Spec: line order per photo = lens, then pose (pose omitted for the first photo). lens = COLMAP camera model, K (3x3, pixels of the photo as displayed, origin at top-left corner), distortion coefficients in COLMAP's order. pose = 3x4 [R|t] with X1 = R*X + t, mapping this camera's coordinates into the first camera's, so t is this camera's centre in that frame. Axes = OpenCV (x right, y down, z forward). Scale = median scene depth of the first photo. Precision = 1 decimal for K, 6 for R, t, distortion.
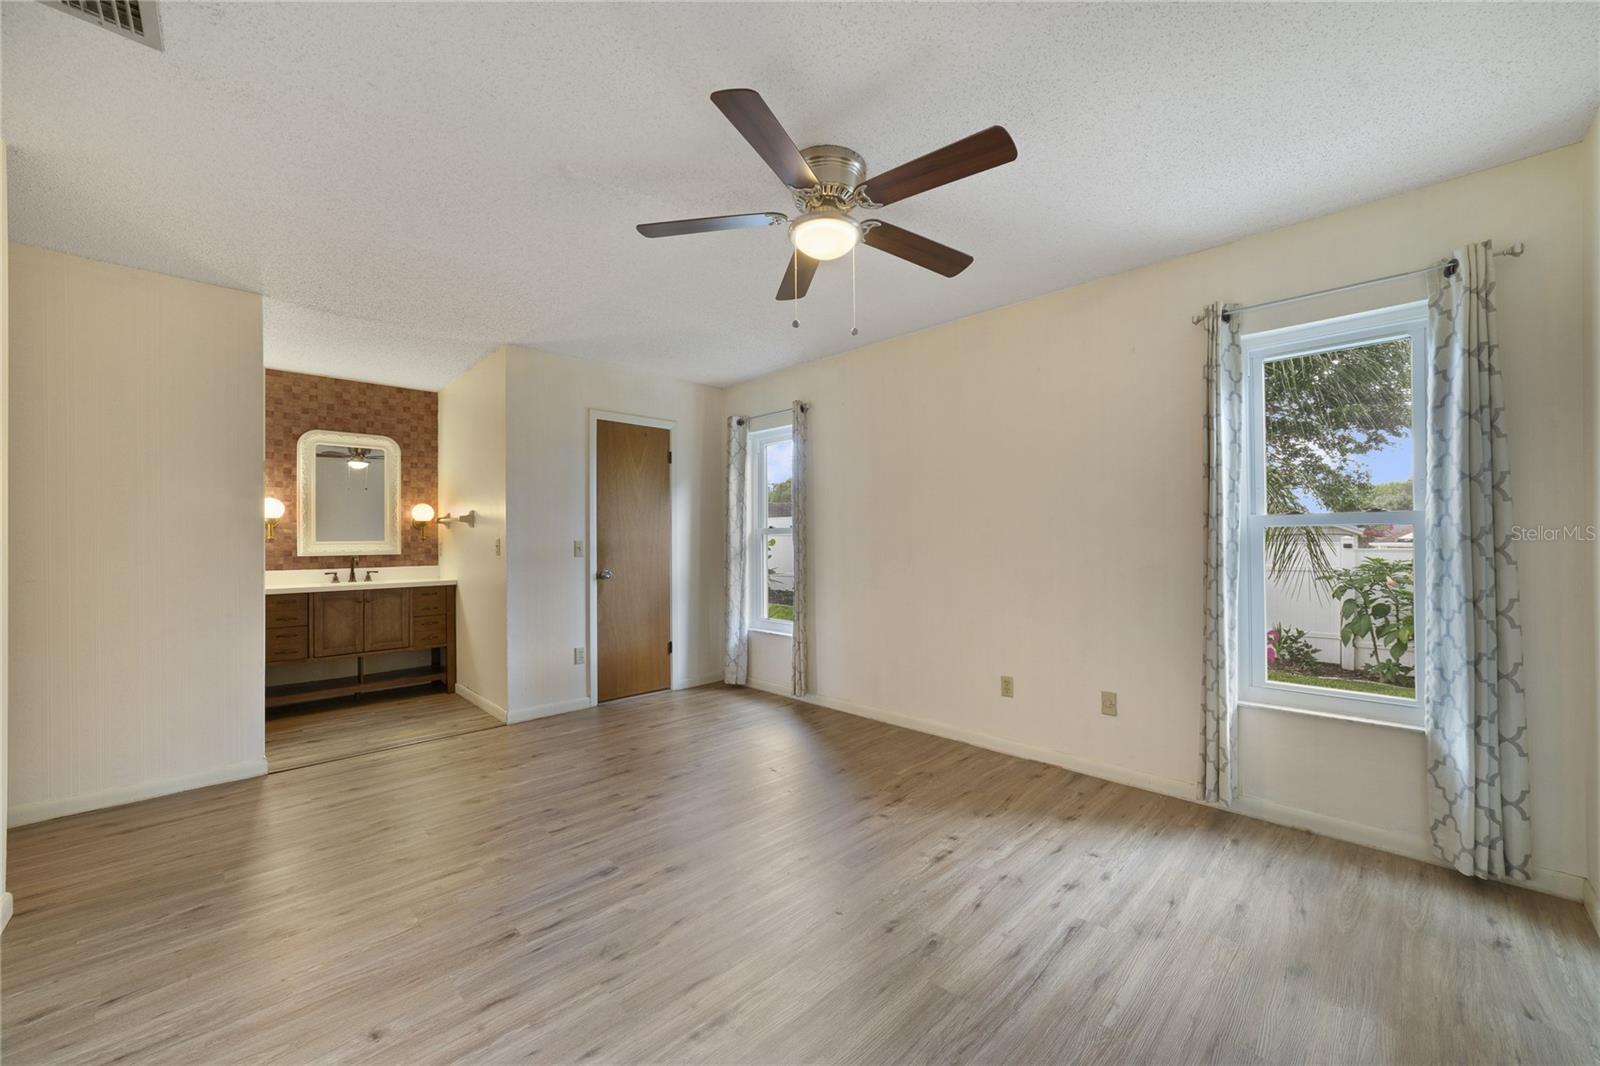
lens RADIAL K [[612.9, 0, 802.7], [0, 612.9, 534.1], [0, 0, 1]] dist [-0.011771, 0.001635]
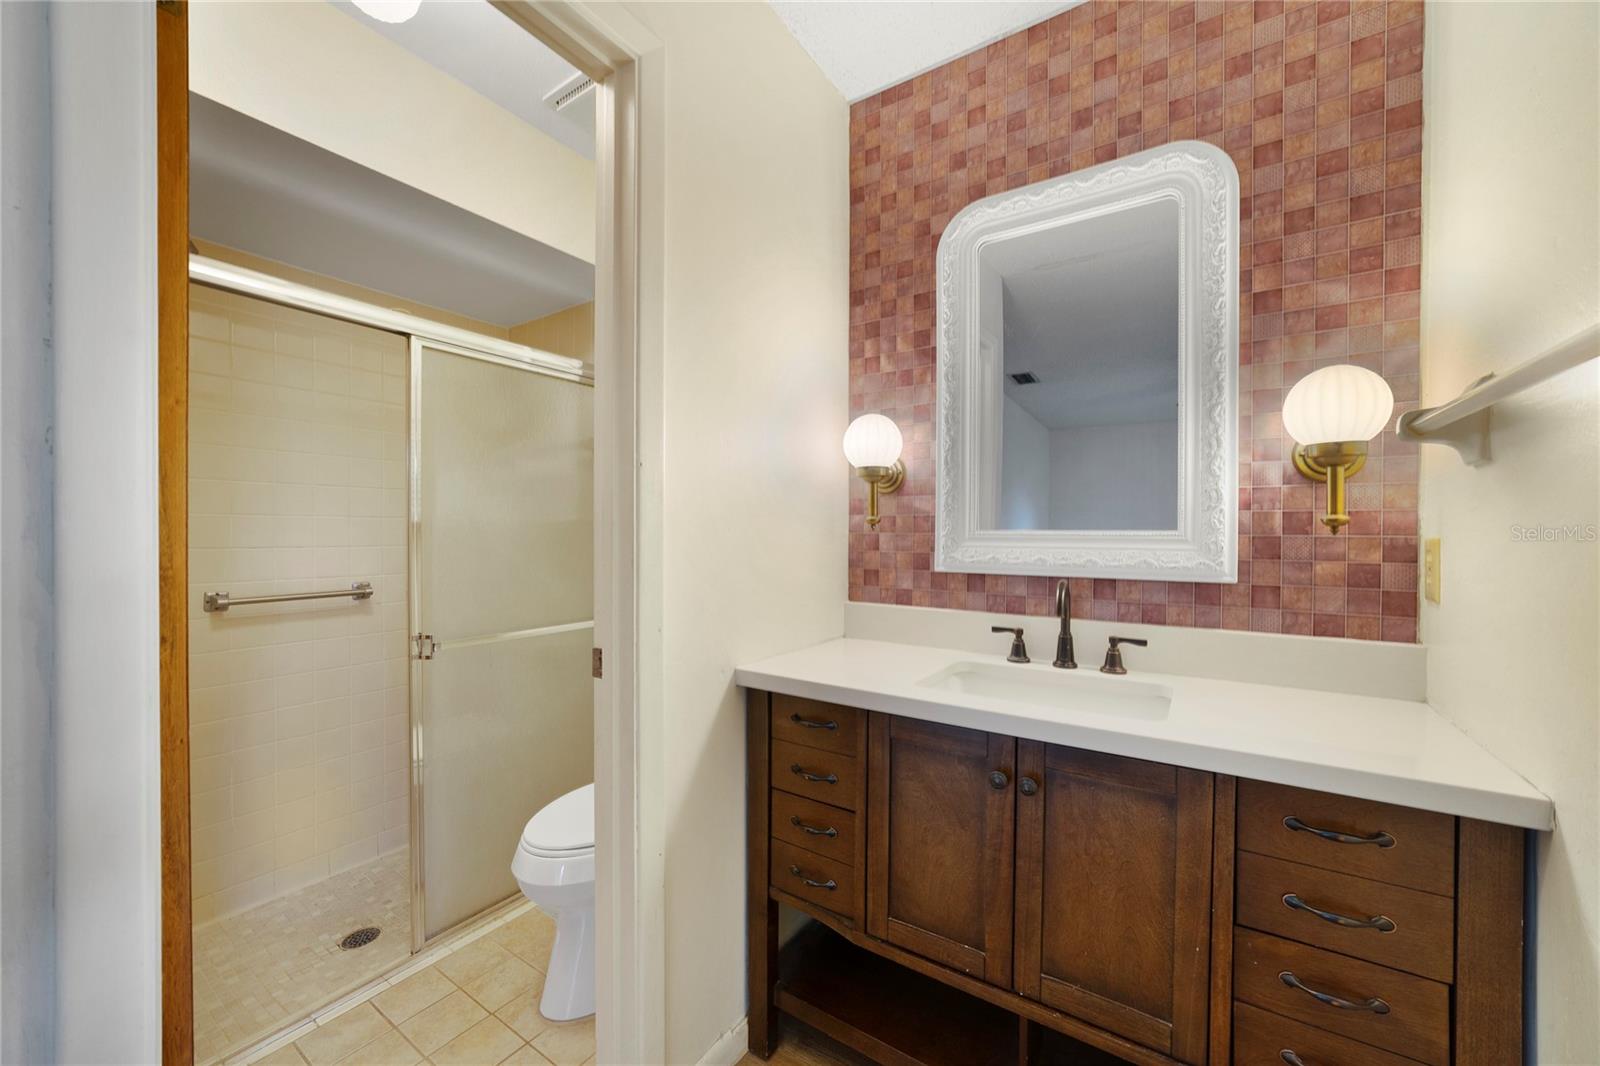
lens RADIAL K [[612.9, 0, 799.7], [0, 612.9, 535.9], [0, 0, 1]] dist [-0.011771, 0.001635]
pose [[0.195629, 0.017339, -0.980525, -0.466000], [0.004878, 0.999814, 0.018653, 0.007860], [0.980666, -0.008432, 0.195508, 0.806686]]
